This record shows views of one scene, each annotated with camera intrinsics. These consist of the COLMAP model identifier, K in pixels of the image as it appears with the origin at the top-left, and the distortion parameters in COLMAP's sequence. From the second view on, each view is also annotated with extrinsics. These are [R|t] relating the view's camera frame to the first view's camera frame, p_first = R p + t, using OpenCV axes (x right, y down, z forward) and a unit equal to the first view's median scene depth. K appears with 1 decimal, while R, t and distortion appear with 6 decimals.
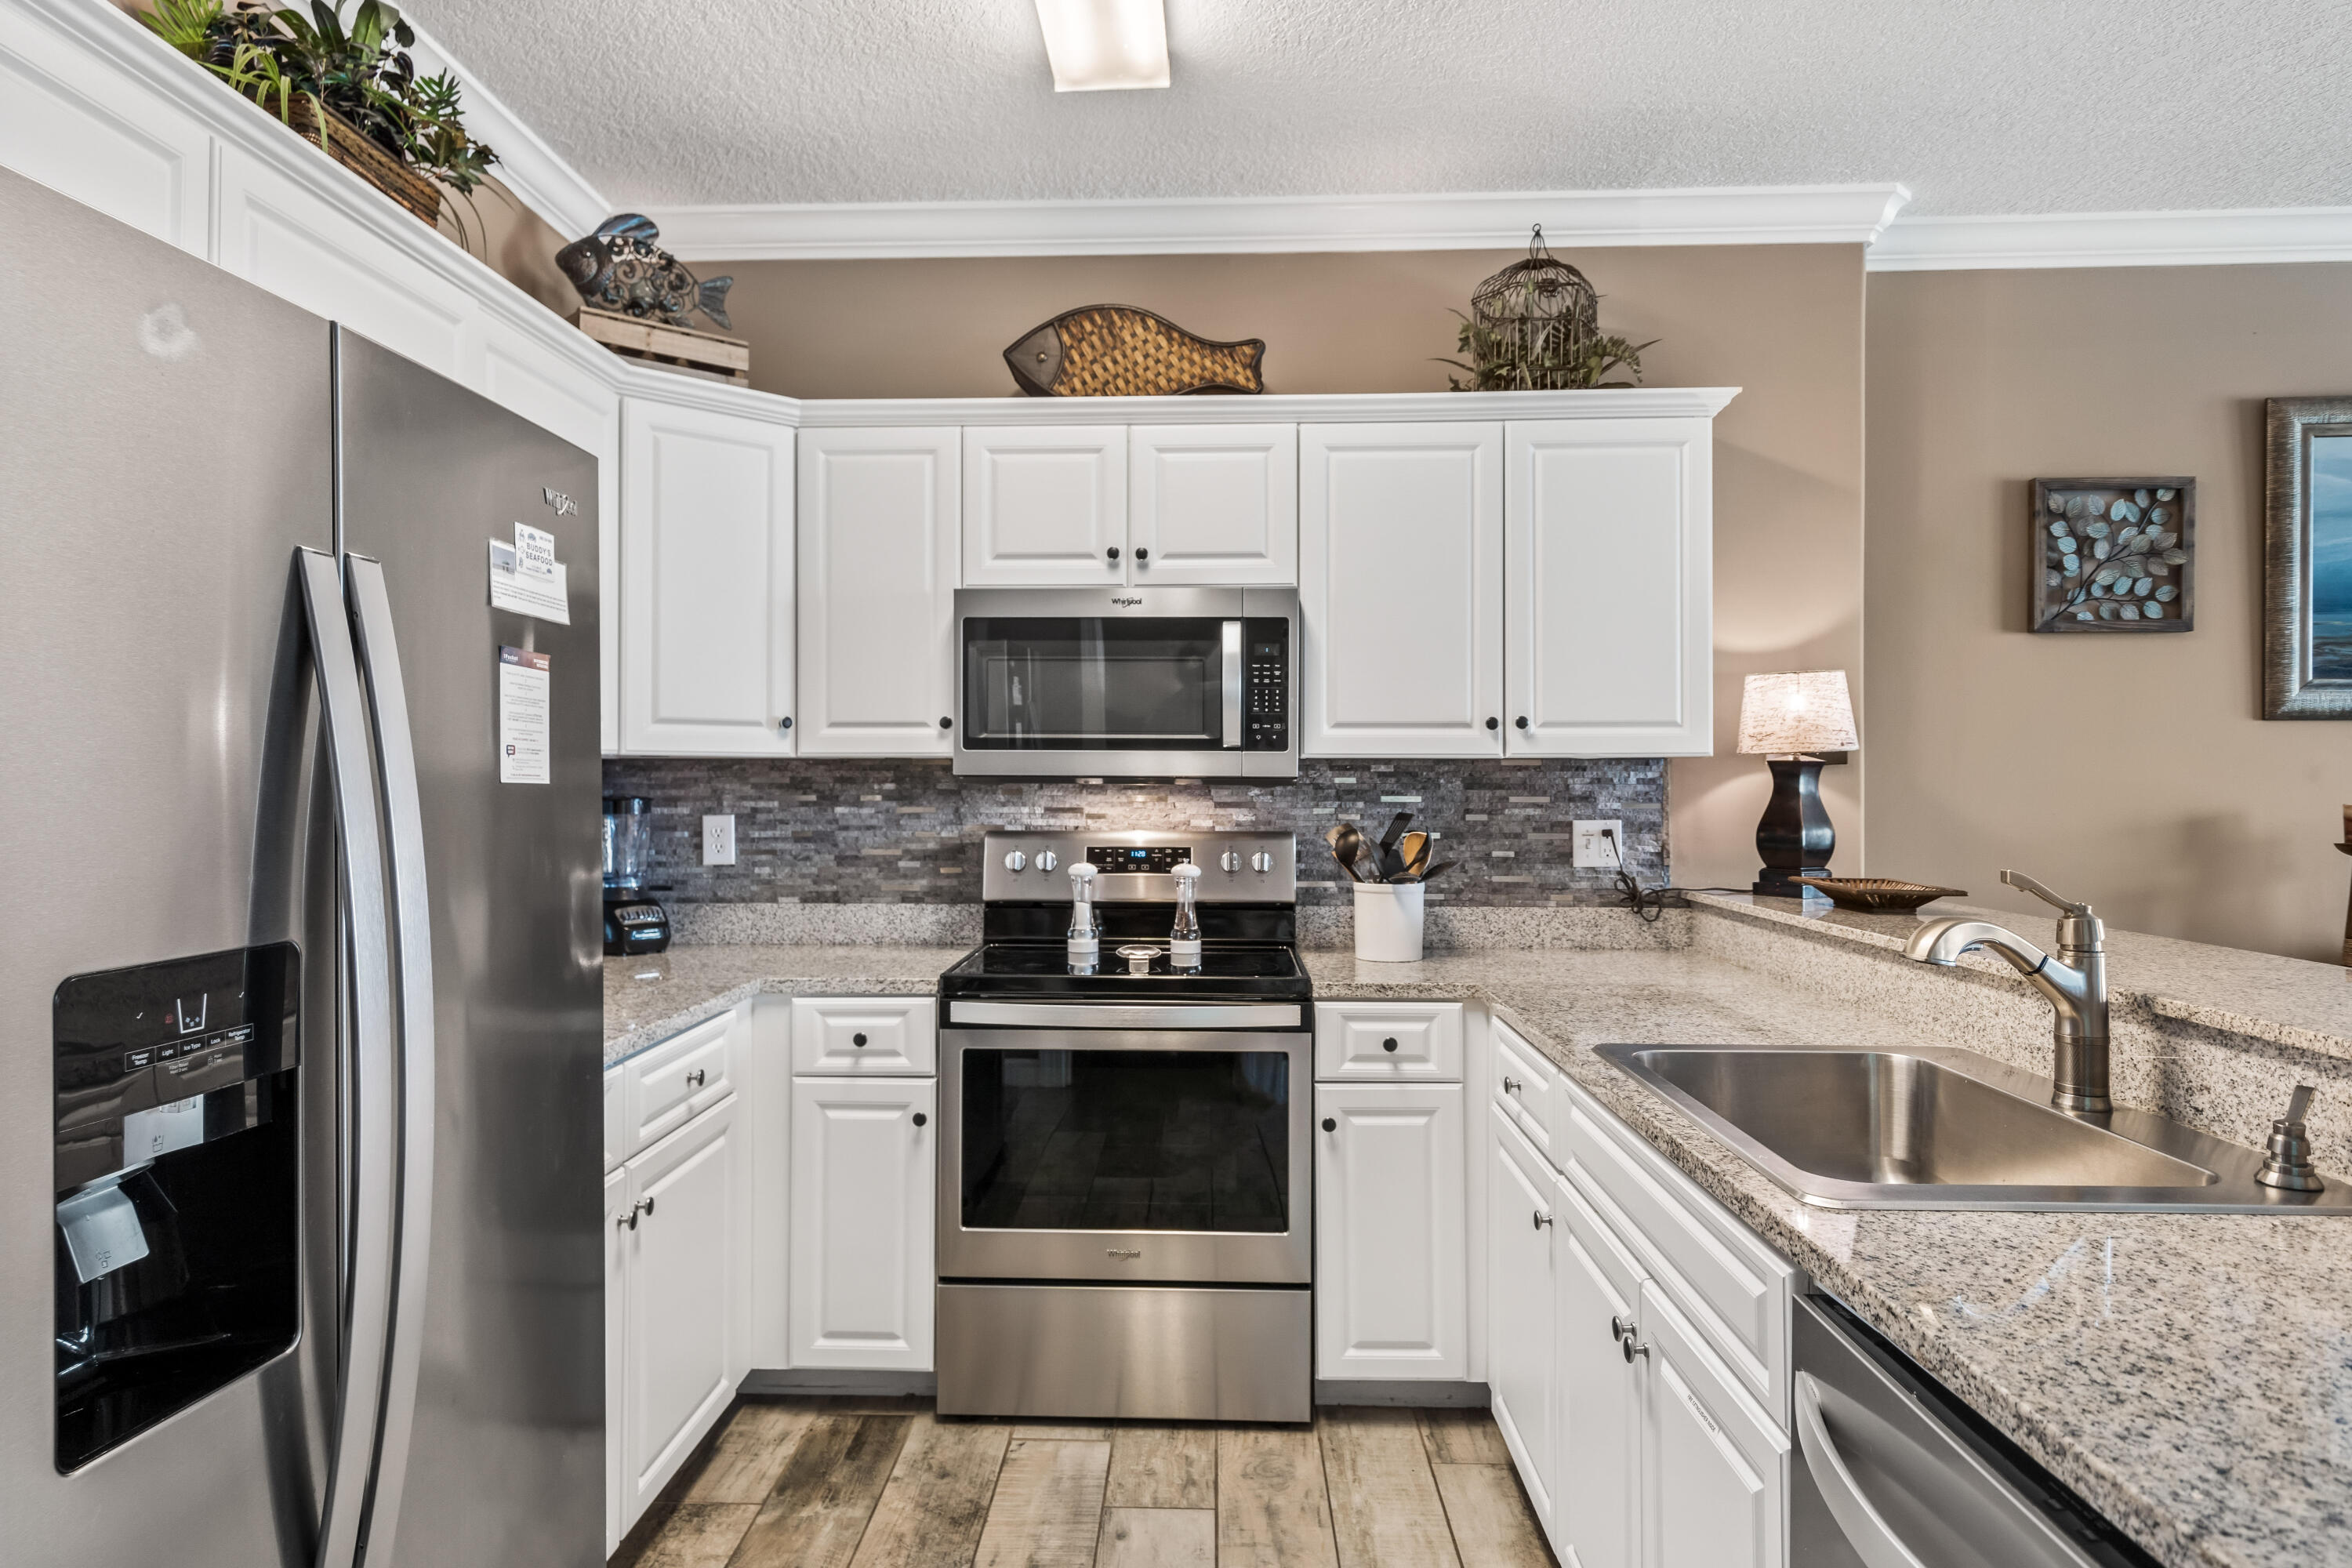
lens RADIAL K [[1442.2, 0, 1174.5], [0, 1442.2, 768.9], [0, 0, 1]] dist [0.012699, -0.002087]
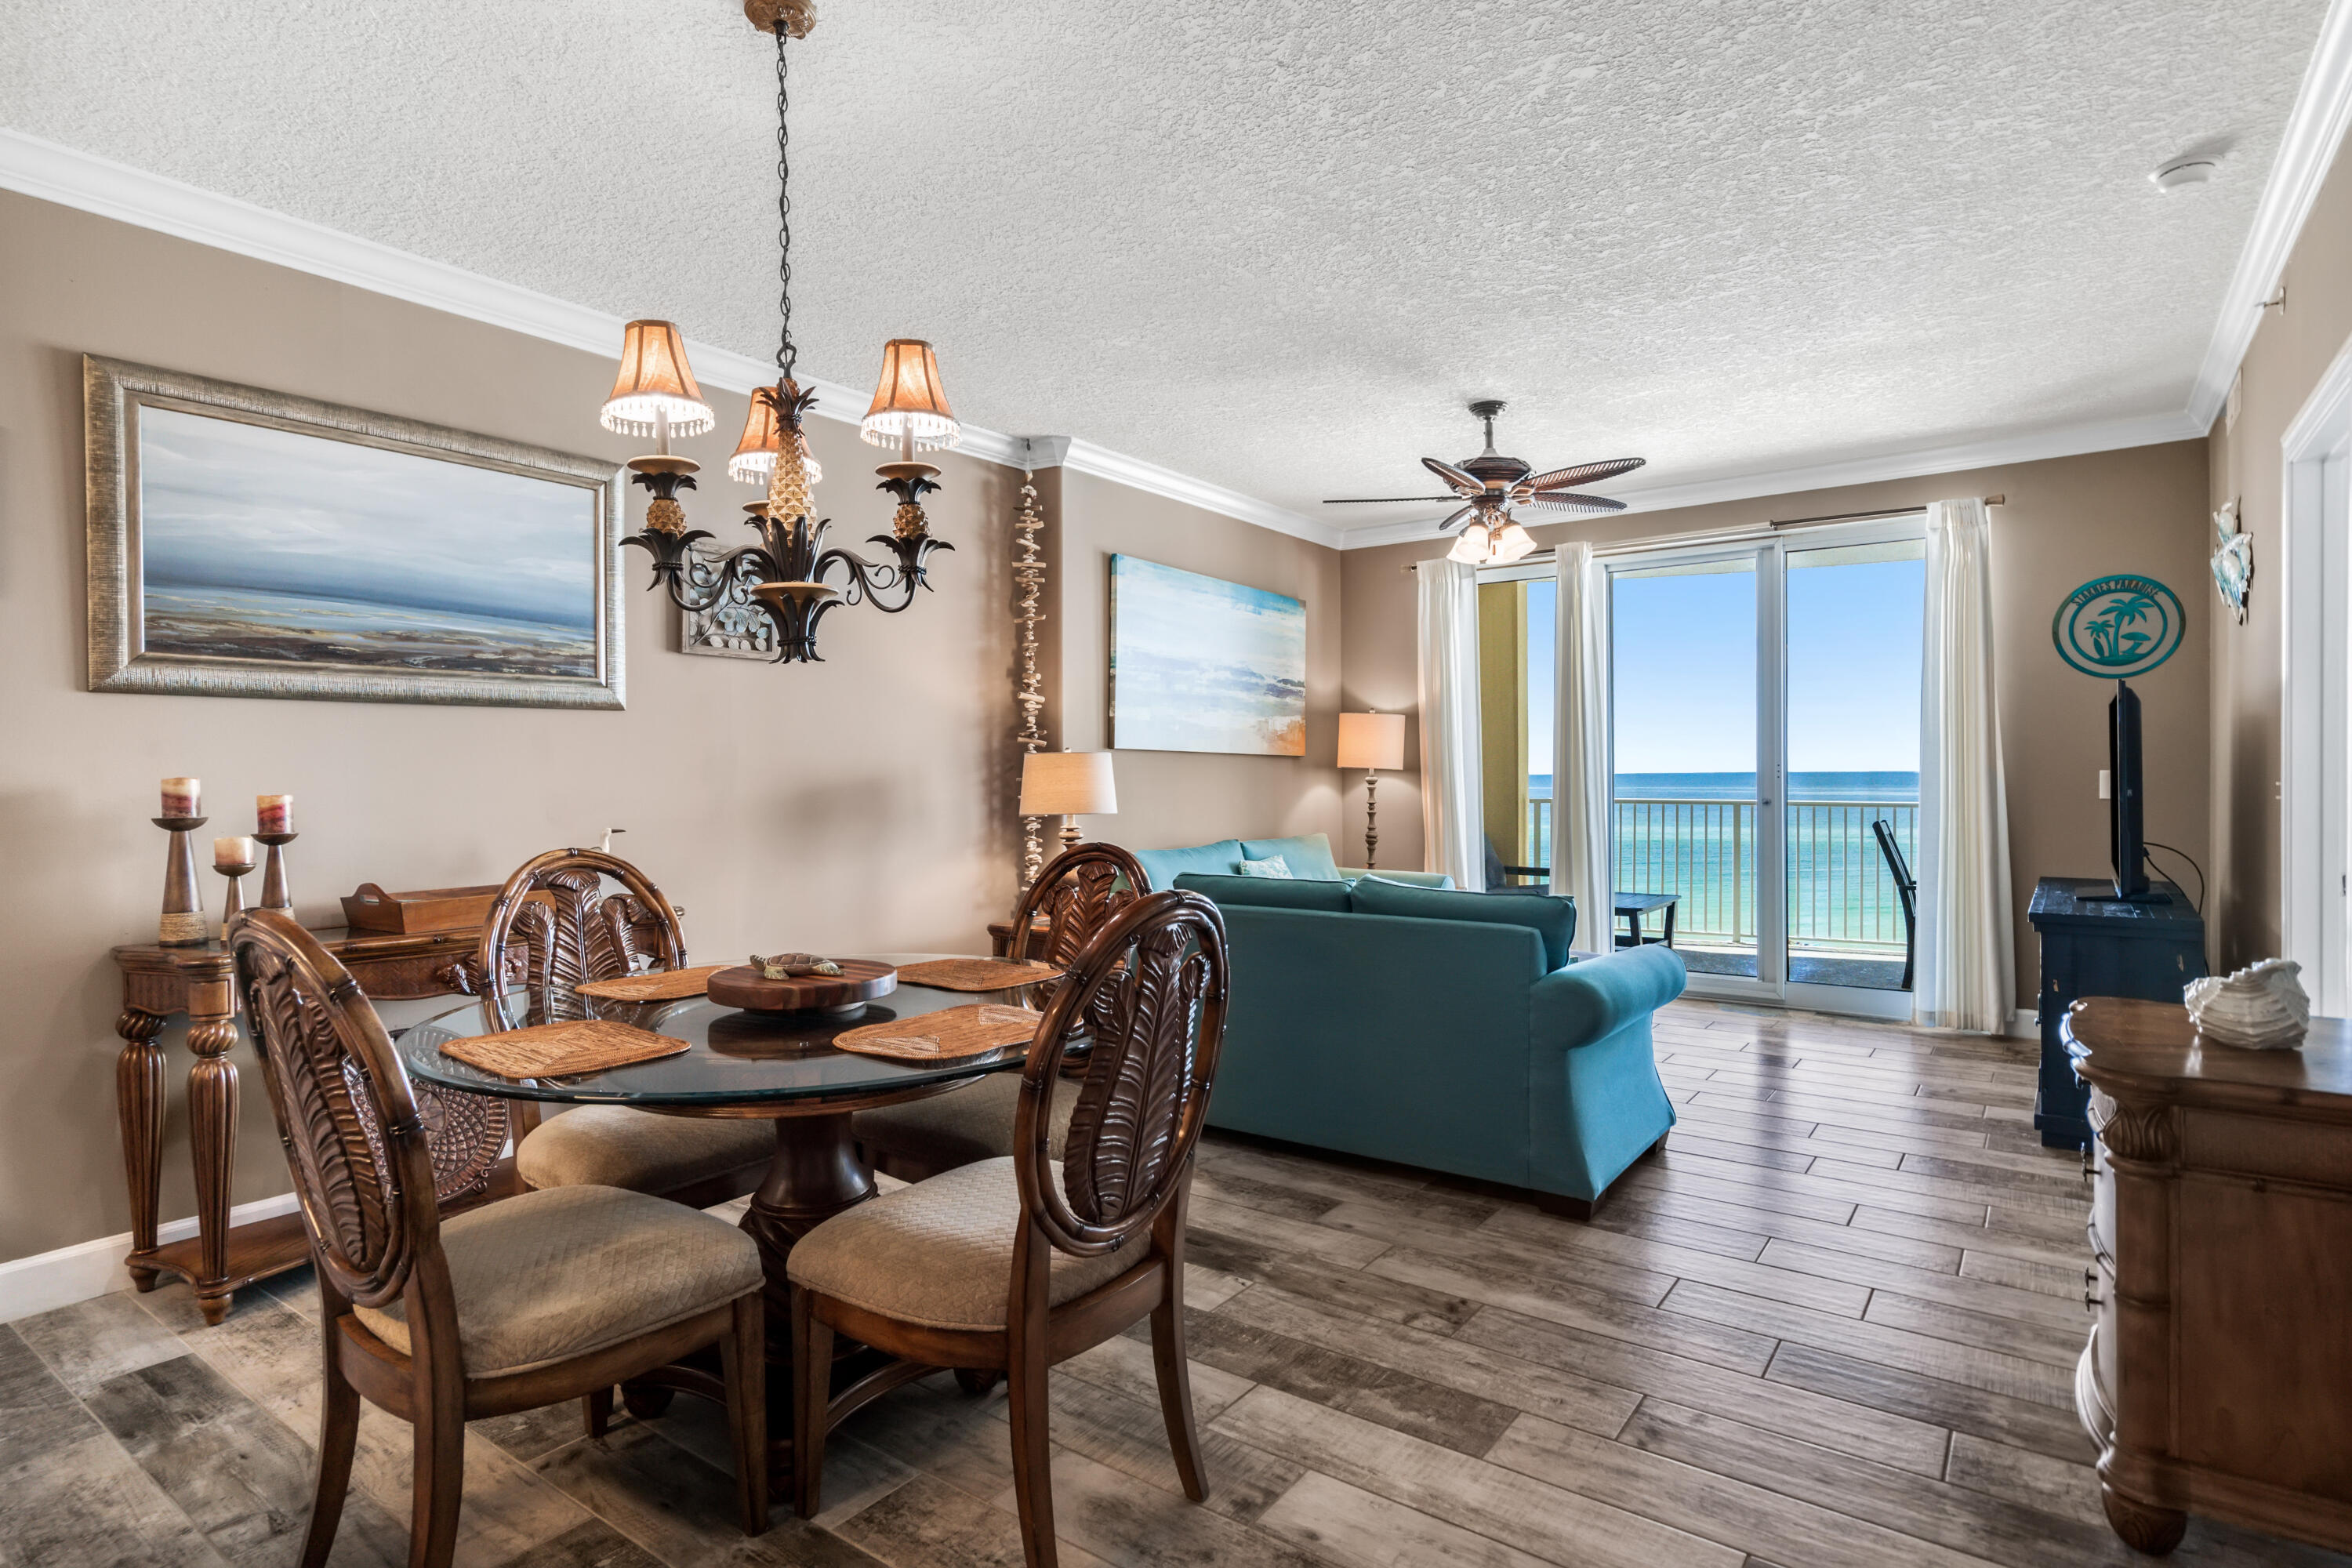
lens RADIAL K [[1215.9, 0, 1165.3], [0, 1215.9, 785.0], [0, 0, 1]] dist [0.011422, -0.002199]
pose [[0.560629, -0.011919, 0.827981, 0.516016], [-0.000748, 0.999889, 0.014900, 0.015609], [-0.828067, -0.008972, 0.560558, -0.035145]]
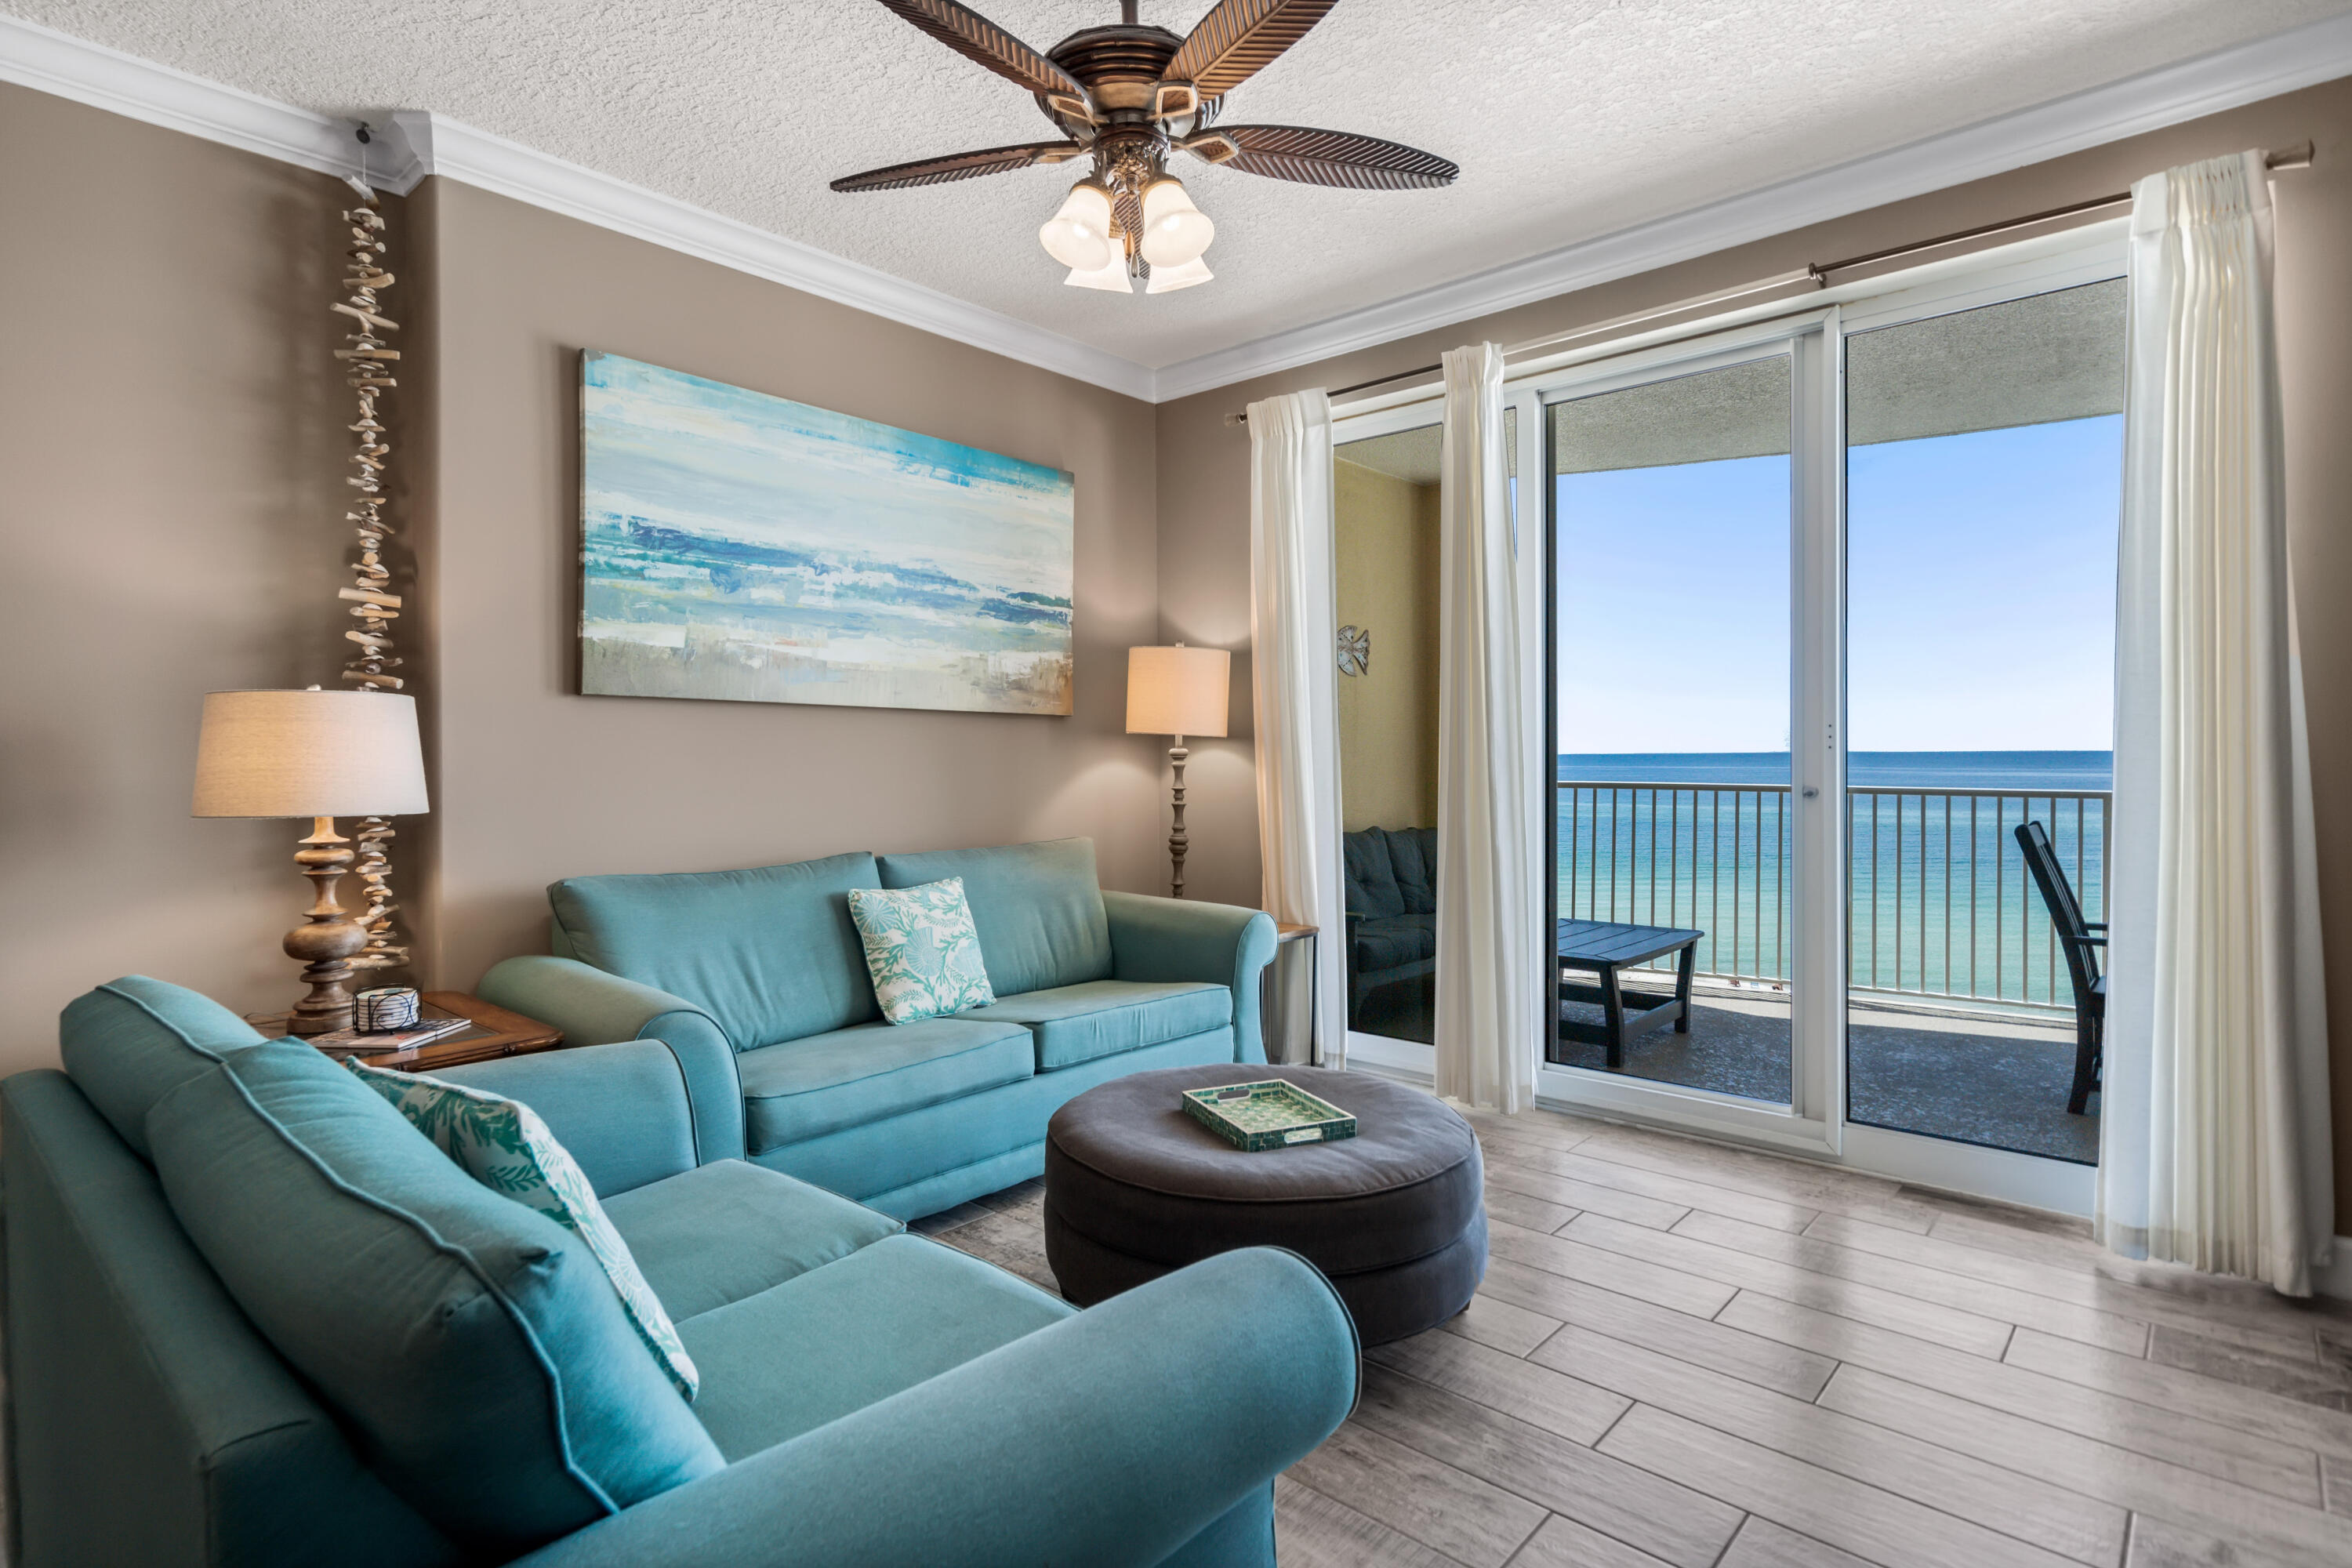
lens RADIAL K [[1195.0, 0, 1166.2], [0, 1195.0, 762.2], [0, 0, 1]] dist [0.014335, 0.000423]
pose [[0.640128, -0.010111, 0.768202, 1.418425], [-0.001584, 0.999894, 0.014481, 0.028801], [-0.768267, -0.010486, 0.640044, 0.014692]]
